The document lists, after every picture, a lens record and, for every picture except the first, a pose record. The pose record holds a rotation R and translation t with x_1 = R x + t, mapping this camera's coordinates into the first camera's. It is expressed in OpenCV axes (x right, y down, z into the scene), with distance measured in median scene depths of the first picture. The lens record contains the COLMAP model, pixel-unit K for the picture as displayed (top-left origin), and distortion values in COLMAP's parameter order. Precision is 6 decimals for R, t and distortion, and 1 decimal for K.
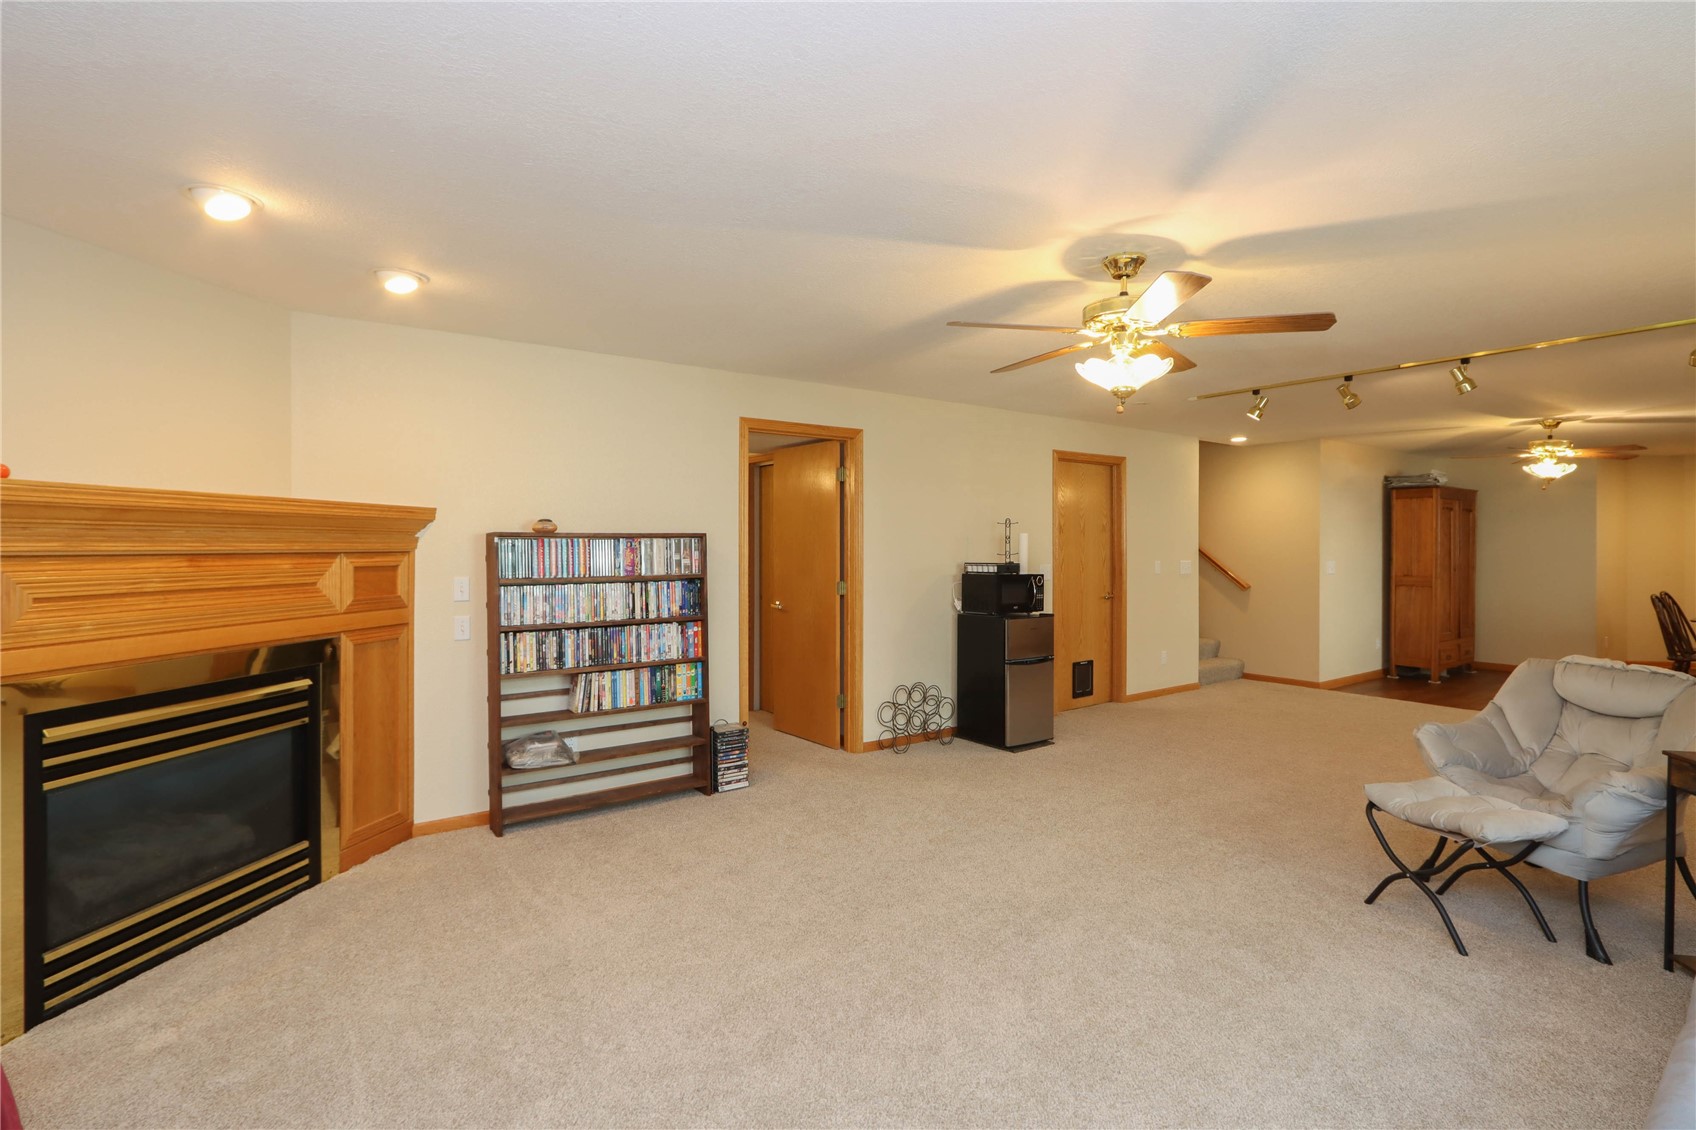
lens RADIAL K [[797.2, 0, 850.7], [0, 797.2, 554.9], [0, 0, 1]] dist [-0.014125, 0.000695]
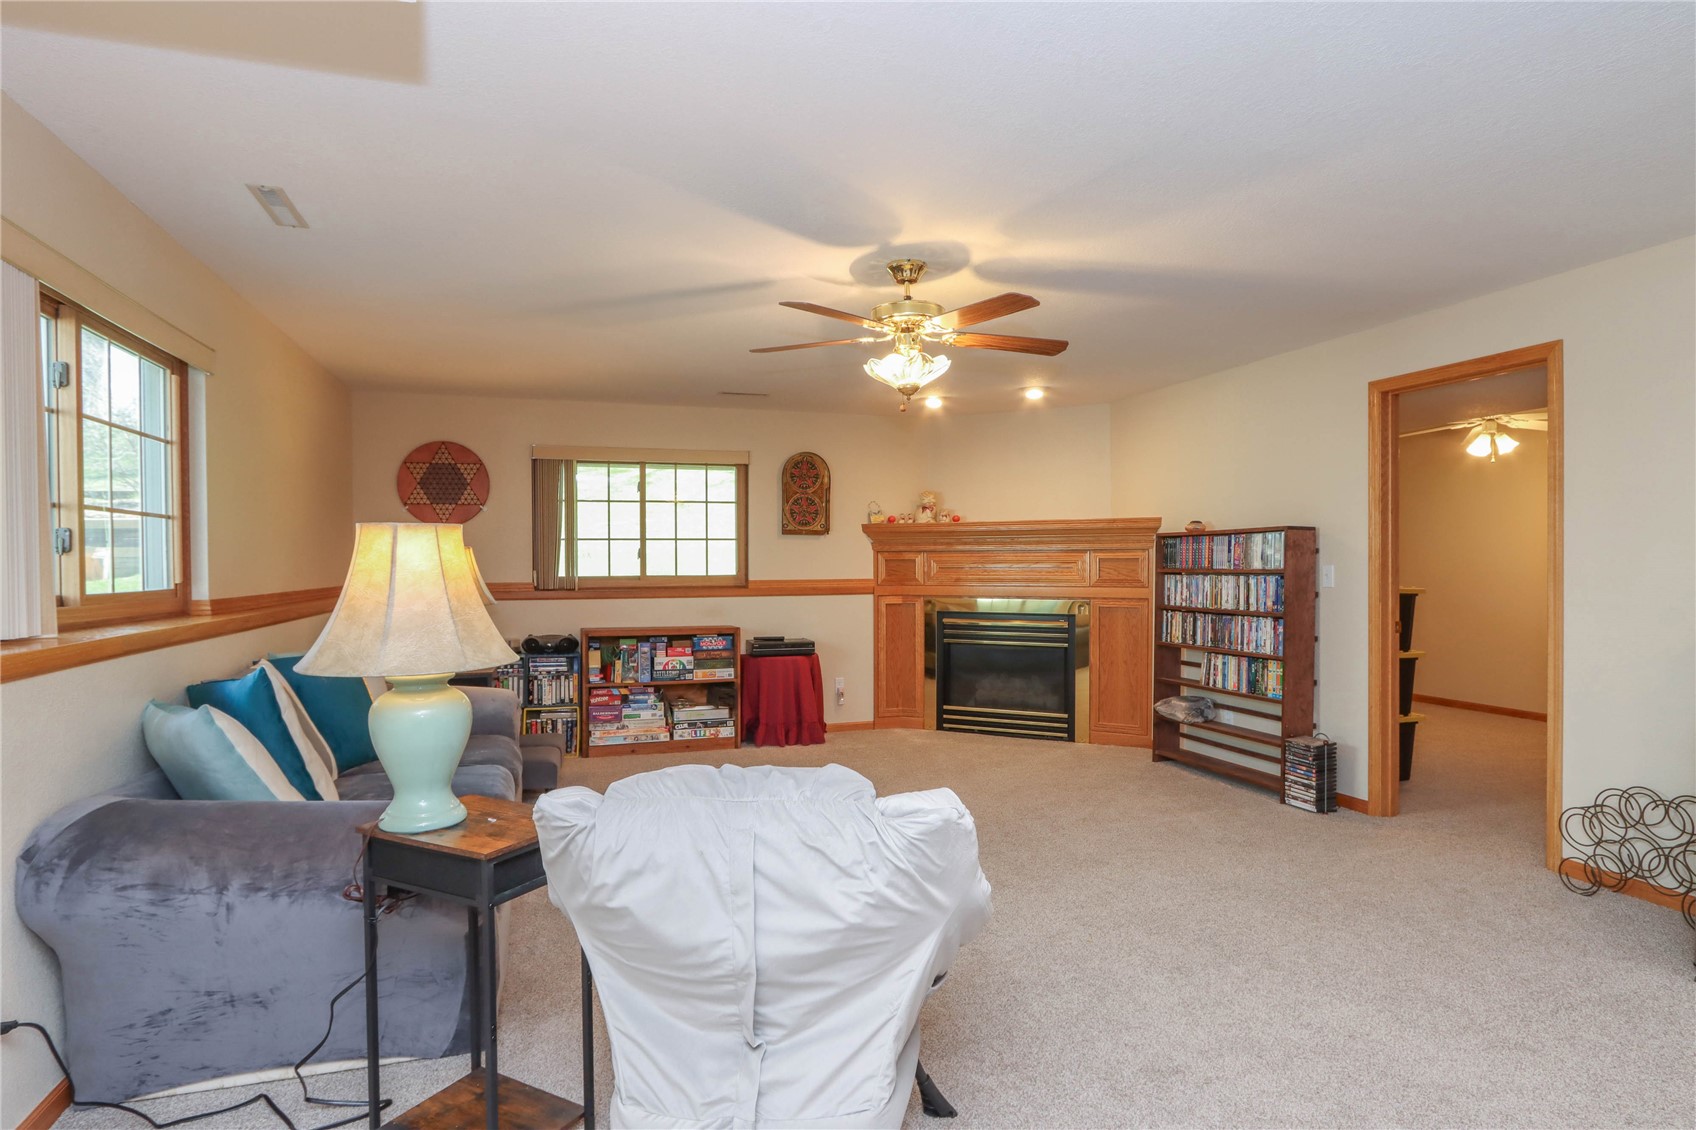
lens RADIAL K [[926.9, 0, 849.1], [0, 926.9, 576.6], [0, 0, 1]] dist [-0.002791, -0.000044]
pose [[-0.304835, 0.015745, -0.952275, 1.078444], [-0.005878, 0.999813, 0.018412, 0.016304], [0.952387, 0.011210, -0.304686, 0.886820]]
